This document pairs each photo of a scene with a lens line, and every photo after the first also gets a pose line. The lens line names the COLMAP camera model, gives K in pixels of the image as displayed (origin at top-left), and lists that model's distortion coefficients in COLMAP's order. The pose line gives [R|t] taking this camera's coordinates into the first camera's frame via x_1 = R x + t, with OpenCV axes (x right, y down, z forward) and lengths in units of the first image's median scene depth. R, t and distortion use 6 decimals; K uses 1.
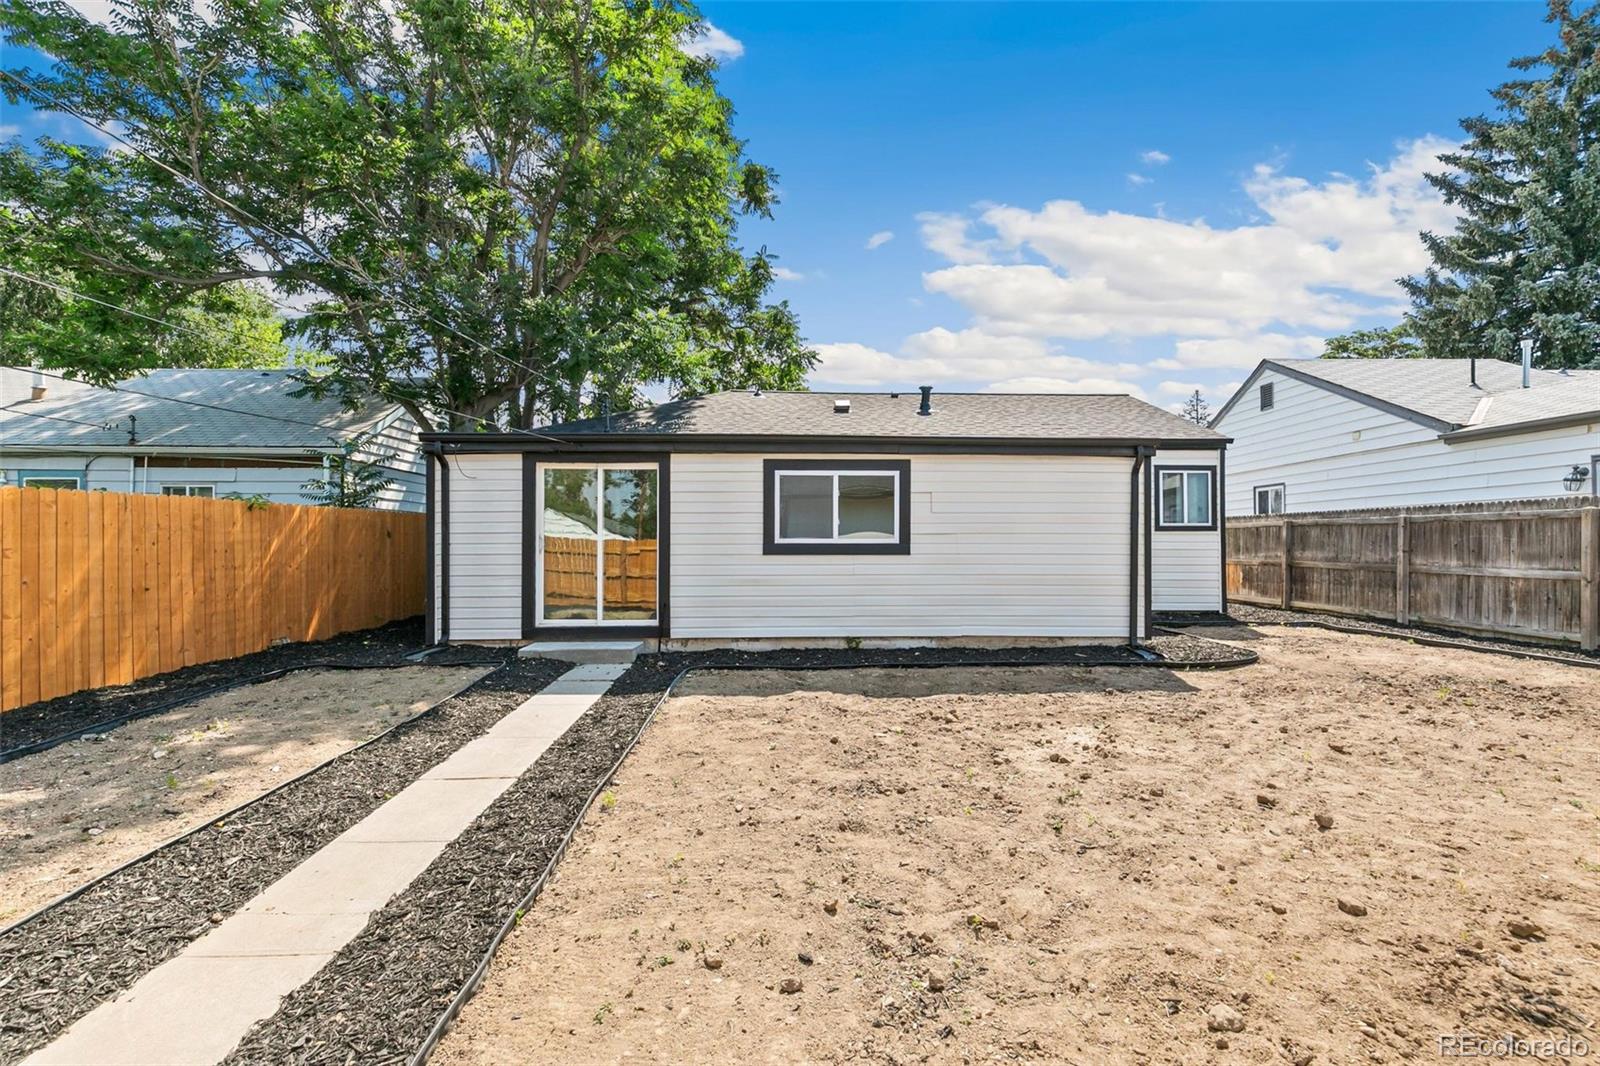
lens RADIAL K [[726.7, 0, 801.3], [0, 726.7, 529.2], [0, 0, 1]] dist [0.003065, -0.000795]
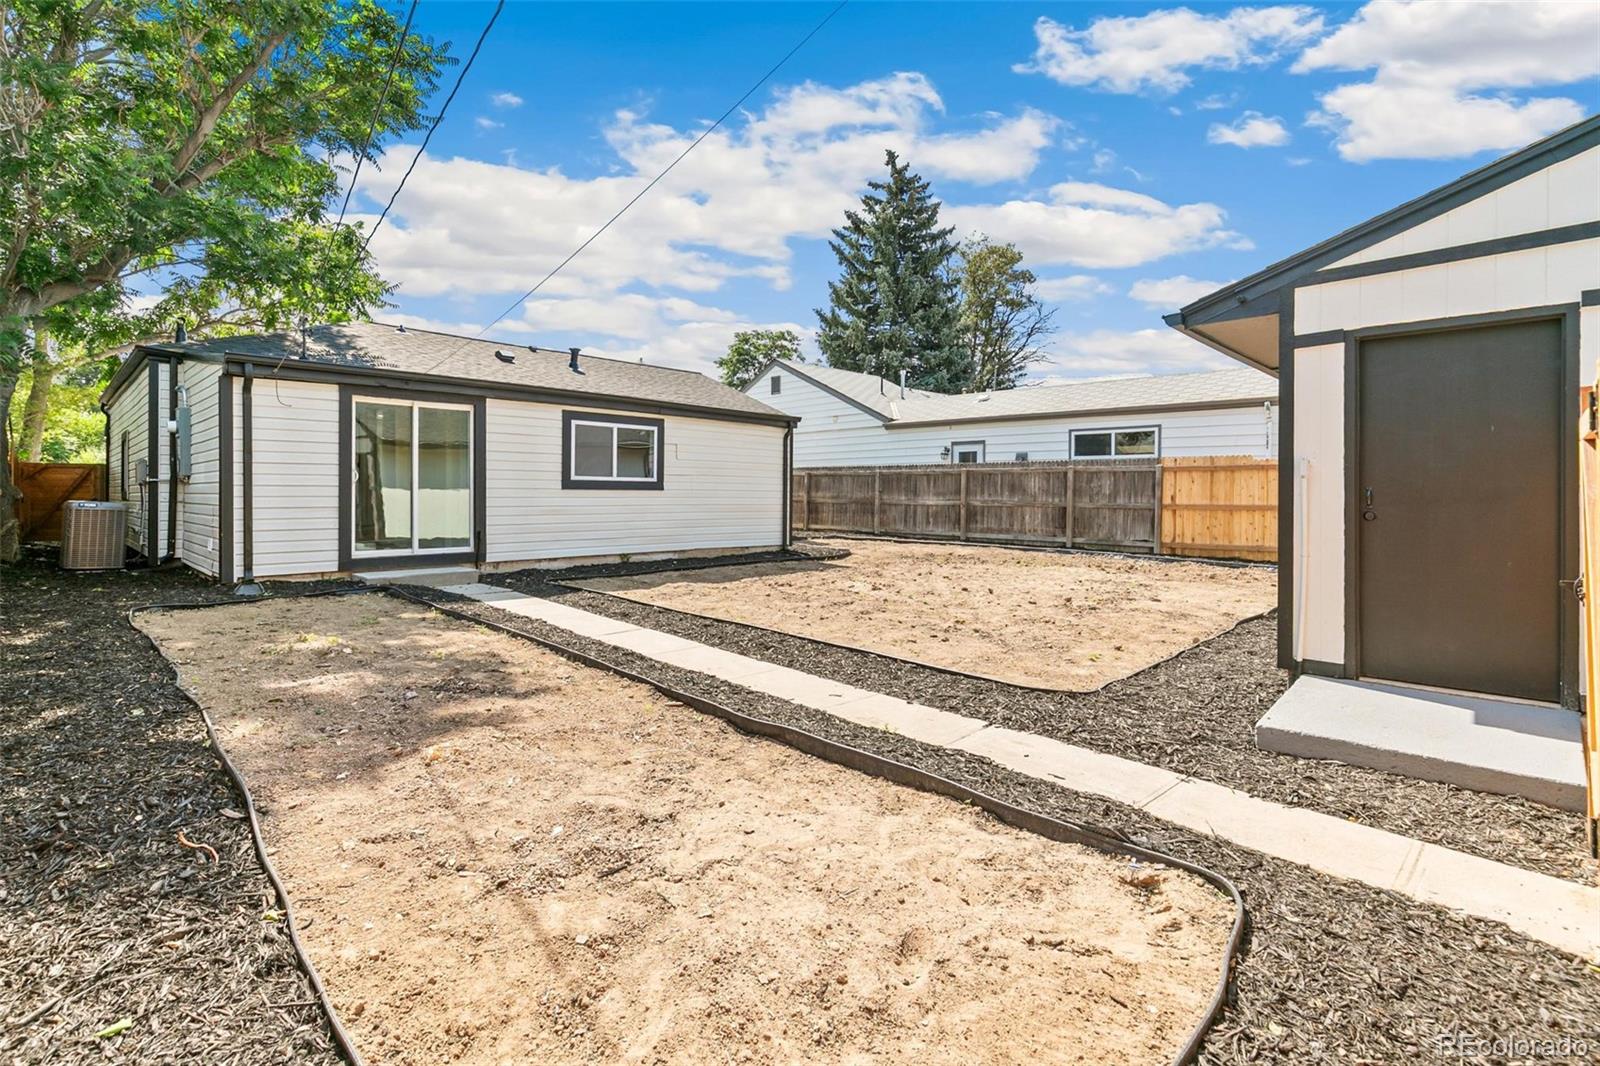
lens RADIAL K [[726.7, 0, 786.6], [0, 726.7, 492.8], [0, 0, 1]] dist [0.003065, -0.000795]
pose [[0.739540, 0.005868, 0.673087, -0.490520], [-0.020846, 0.999682, 0.014188, 0.013586], [-0.672789, -0.024523, 0.739428, -0.119973]]
